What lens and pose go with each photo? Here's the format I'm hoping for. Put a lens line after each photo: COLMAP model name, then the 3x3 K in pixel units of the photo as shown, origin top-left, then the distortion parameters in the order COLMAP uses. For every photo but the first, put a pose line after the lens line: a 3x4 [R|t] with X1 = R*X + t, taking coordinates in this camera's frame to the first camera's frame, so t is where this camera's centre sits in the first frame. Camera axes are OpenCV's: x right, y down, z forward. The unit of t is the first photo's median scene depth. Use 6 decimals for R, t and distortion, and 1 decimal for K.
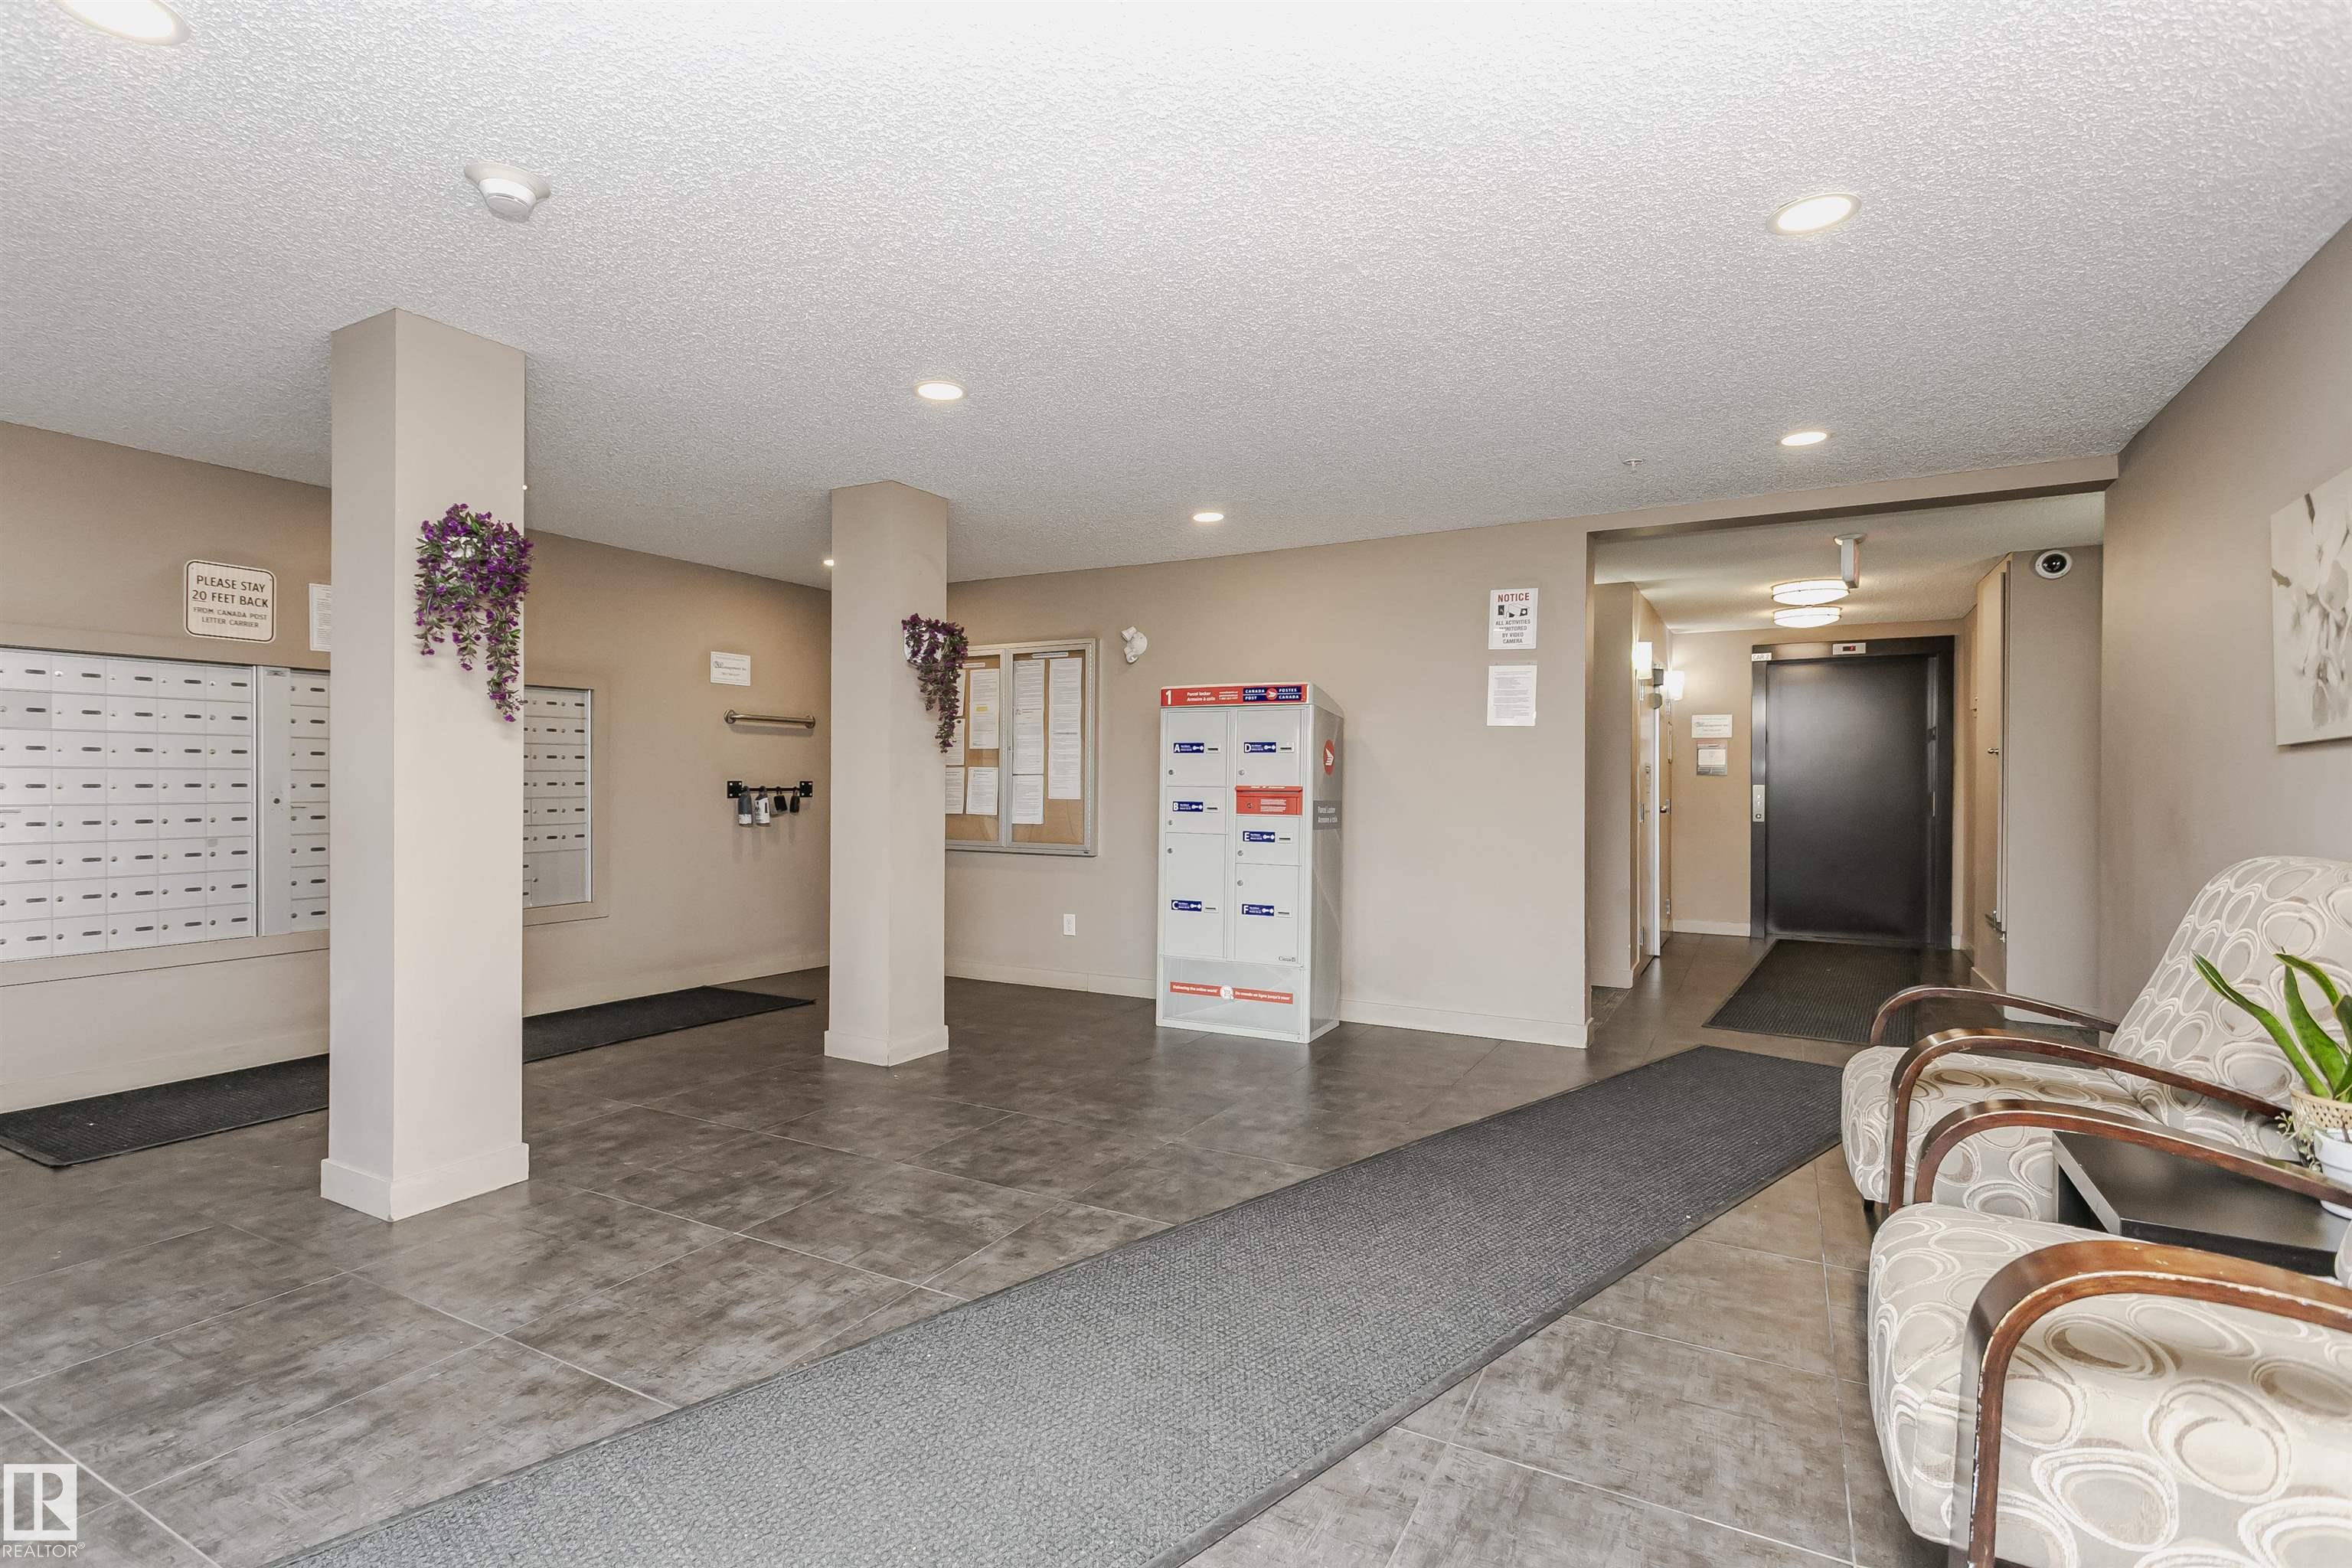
lens RADIAL K [[1127.8, 0, 1176.0], [0, 1127.8, 784.0], [0, 0, 1]] dist [0.001290, 0.000489]
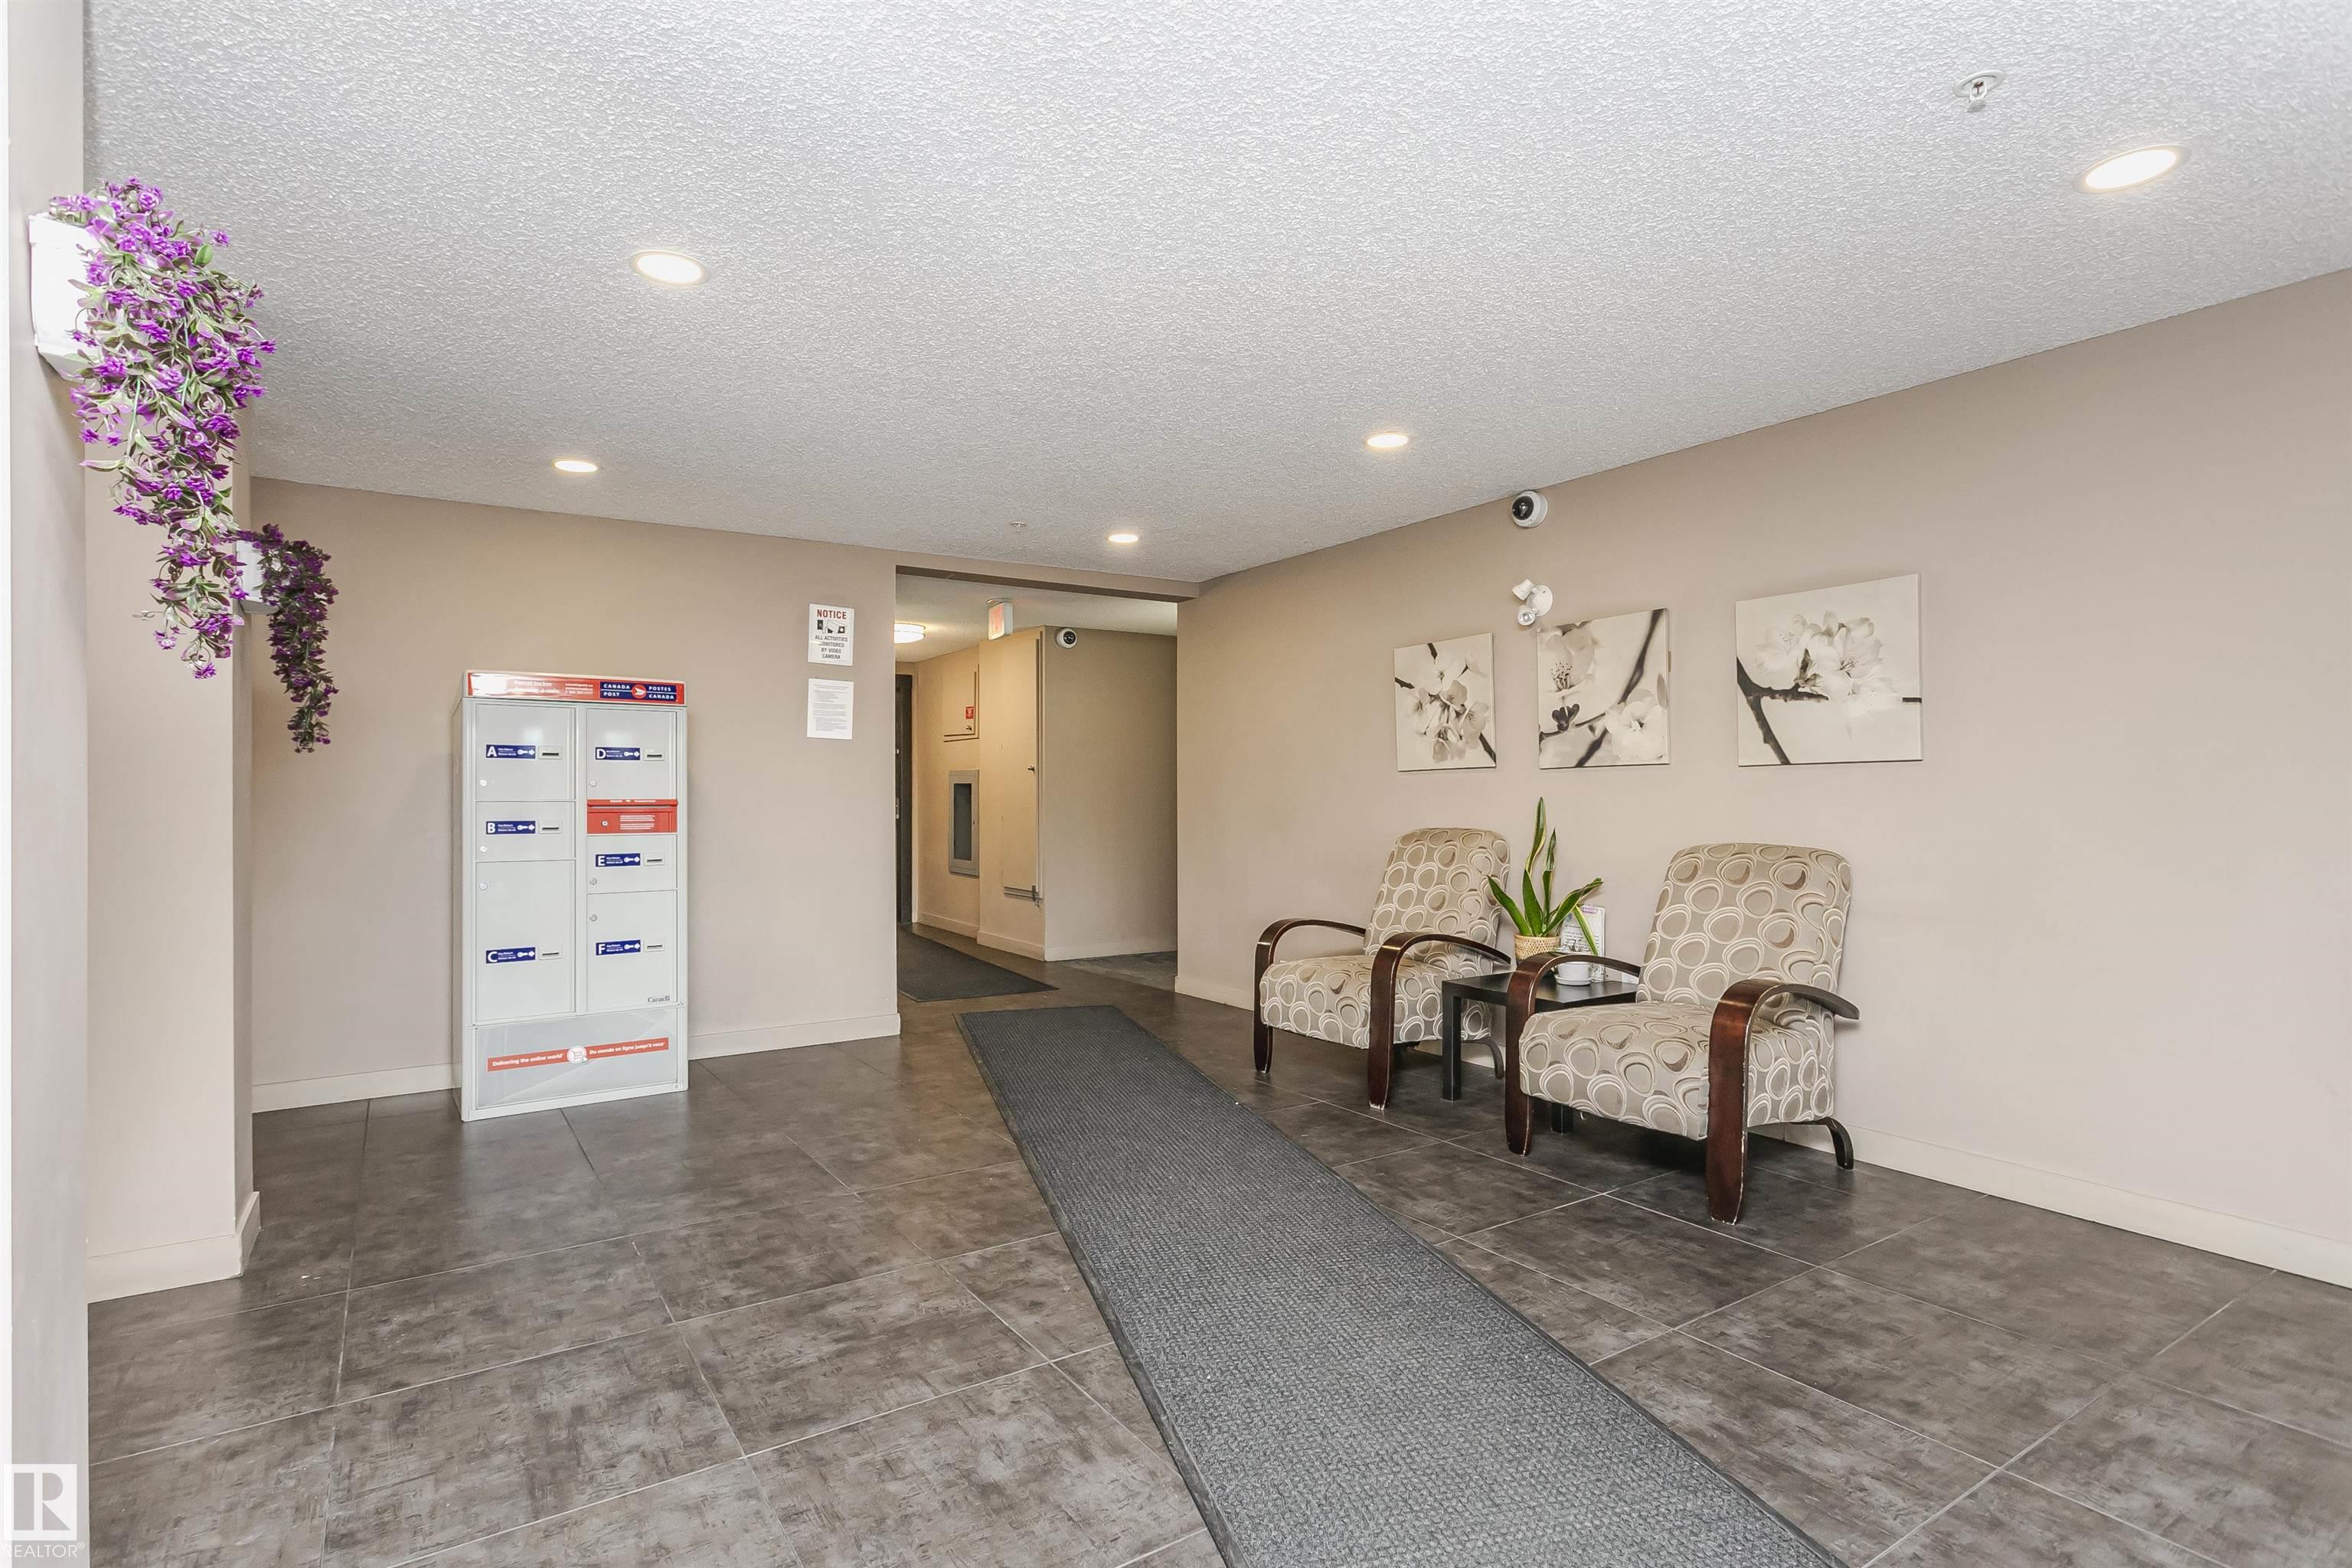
lens RADIAL K [[1127.8, 0, 1176.0], [0, 1127.8, 784.0], [0, 0, 1]] dist [0.001290, 0.000489]
pose [[0.466711, -0.000245, 0.884410, -0.689083], [0.006453, 0.999974, -0.003129, -0.006359], [-0.884386, 0.007167, 0.466701, 0.348877]]
